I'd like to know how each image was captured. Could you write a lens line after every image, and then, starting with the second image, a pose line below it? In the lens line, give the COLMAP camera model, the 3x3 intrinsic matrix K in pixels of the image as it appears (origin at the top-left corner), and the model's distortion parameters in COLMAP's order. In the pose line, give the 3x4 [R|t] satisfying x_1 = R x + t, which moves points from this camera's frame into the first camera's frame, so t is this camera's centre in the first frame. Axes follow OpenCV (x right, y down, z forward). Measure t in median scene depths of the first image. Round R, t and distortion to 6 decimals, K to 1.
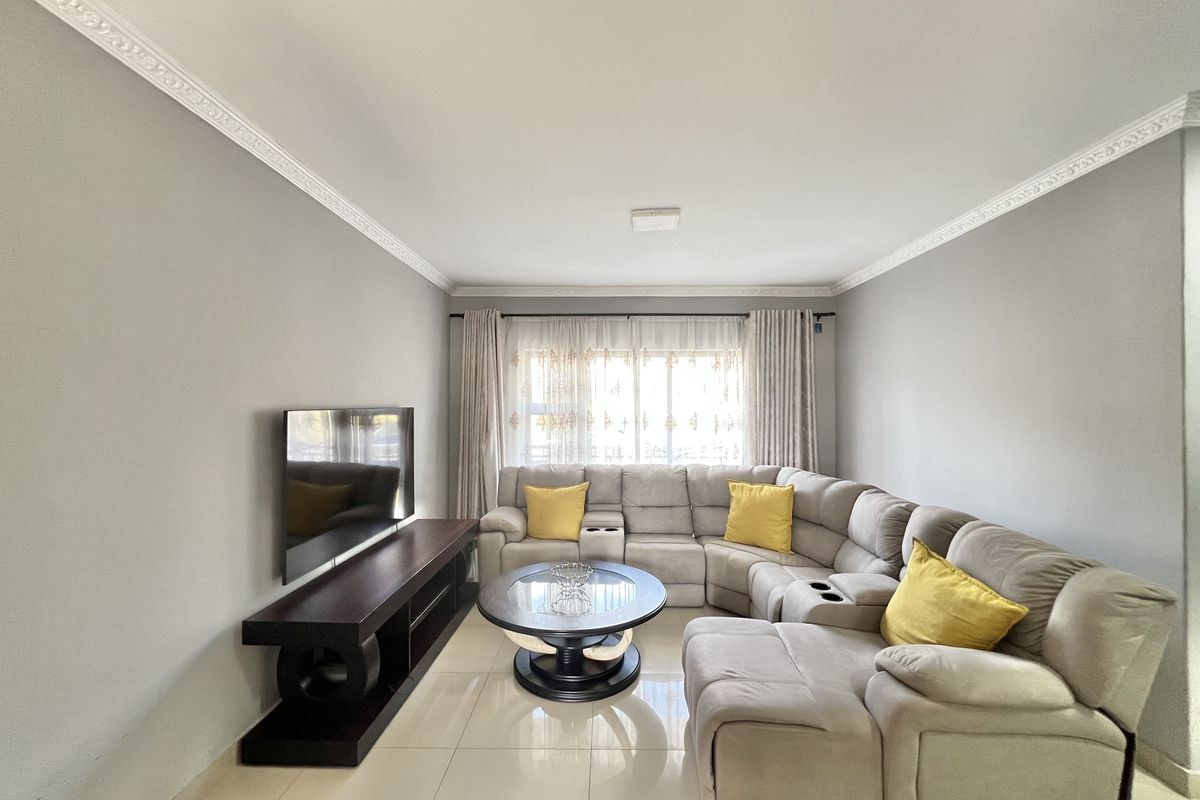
lens RADIAL K [[484.1, 0, 595.9], [0, 484.1, 404.0], [0, 0, 1]] dist [0.000180, 0.000474]
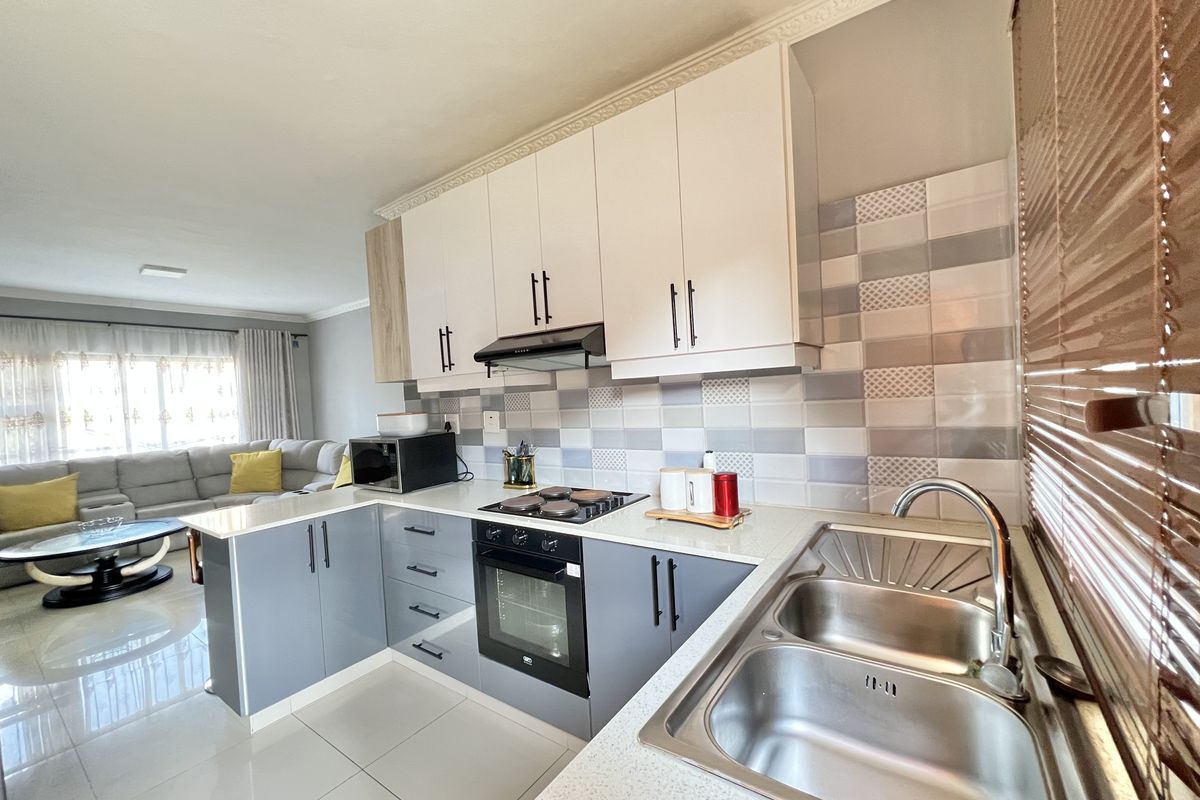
lens RADIAL K [[484.1, 0, 600.5], [0, 484.1, 403.7], [0, 0, 1]] dist [0.000180, 0.000474]
pose [[0.571497, -0.043114, 0.819471, -0.285992], [0.042336, 0.998838, 0.023025, 0.033050], [-0.819511, 0.021535, 0.572658, -0.767392]]
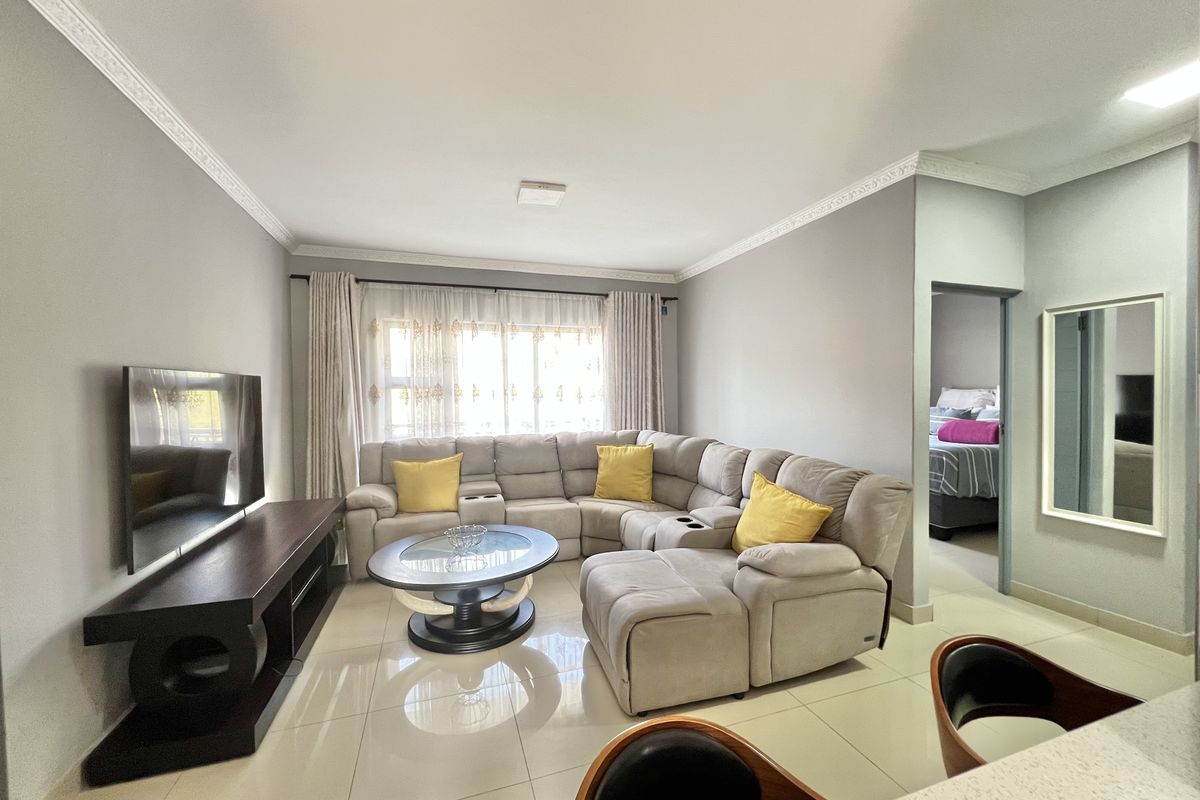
lens RADIAL K [[484.1, 0, 598.9], [0, 484.1, 403.8], [0, 0, 1]] dist [0.000180, 0.000474]
pose [[0.940896, -0.016486, 0.338295, -0.104254], [0.007054, 0.999552, 0.029090, 0.039101], [-0.338623, -0.024984, 0.940590, -0.037444]]
